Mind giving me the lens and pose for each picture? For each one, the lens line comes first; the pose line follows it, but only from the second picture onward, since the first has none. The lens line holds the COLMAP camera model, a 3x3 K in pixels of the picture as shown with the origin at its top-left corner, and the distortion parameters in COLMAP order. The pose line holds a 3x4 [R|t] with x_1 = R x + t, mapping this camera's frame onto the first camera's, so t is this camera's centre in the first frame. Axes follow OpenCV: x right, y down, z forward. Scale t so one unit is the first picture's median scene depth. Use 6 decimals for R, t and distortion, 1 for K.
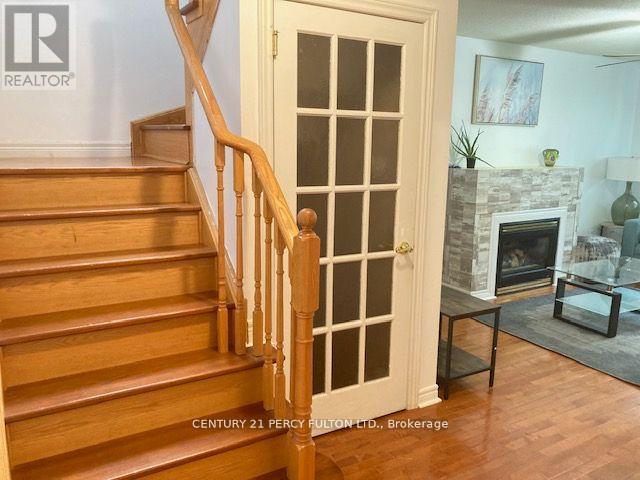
lens RADIAL K [[542.2, 0, 320.0], [0, 542.2, 240.0], [0, 0, 1]] dist [-0.007086, 0.075031]
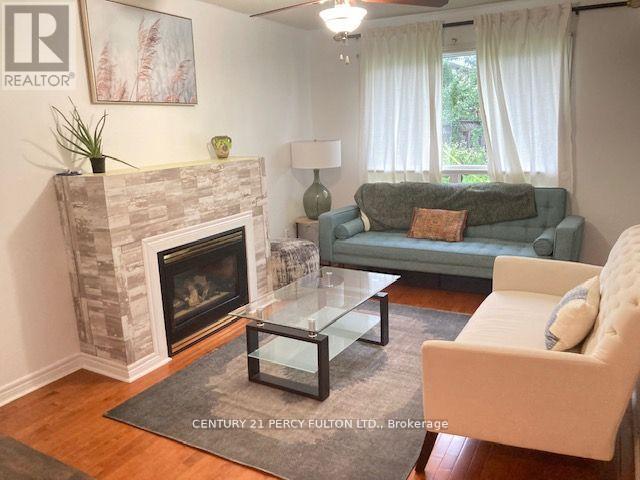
lens RADIAL K [[526.4, 0, 320.0], [0, 526.4, 240.0], [0, 0, 1]] dist [0.032225, -0.072153]
pose [[0.865520, -0.152700, 0.477030, 0.191004], [0.142776, 0.988098, 0.057245, -0.052015], [-0.480094, 0.018561, 0.877021, 0.324634]]
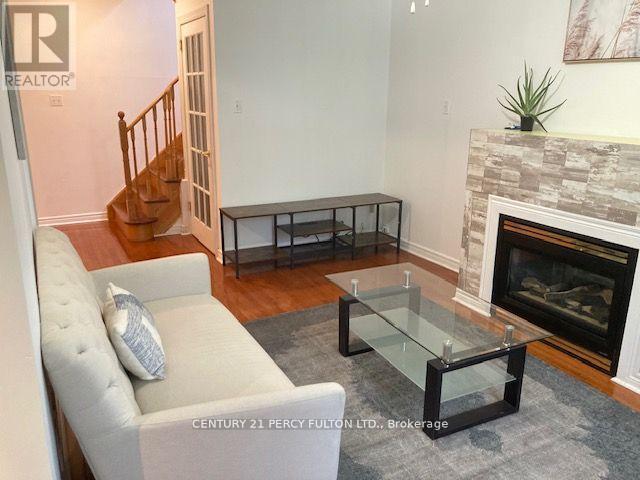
lens RADIAL K [[526.4, 0, 320.0], [0, 526.4, 240.0], [0, 0, 1]] dist [0.032225, -0.072153]
pose [[-0.064666, 0.256807, -0.964297, 0.963153], [-0.192311, 0.944999, 0.264564, -0.126481], [0.979201, 0.202553, -0.011723, 0.766535]]
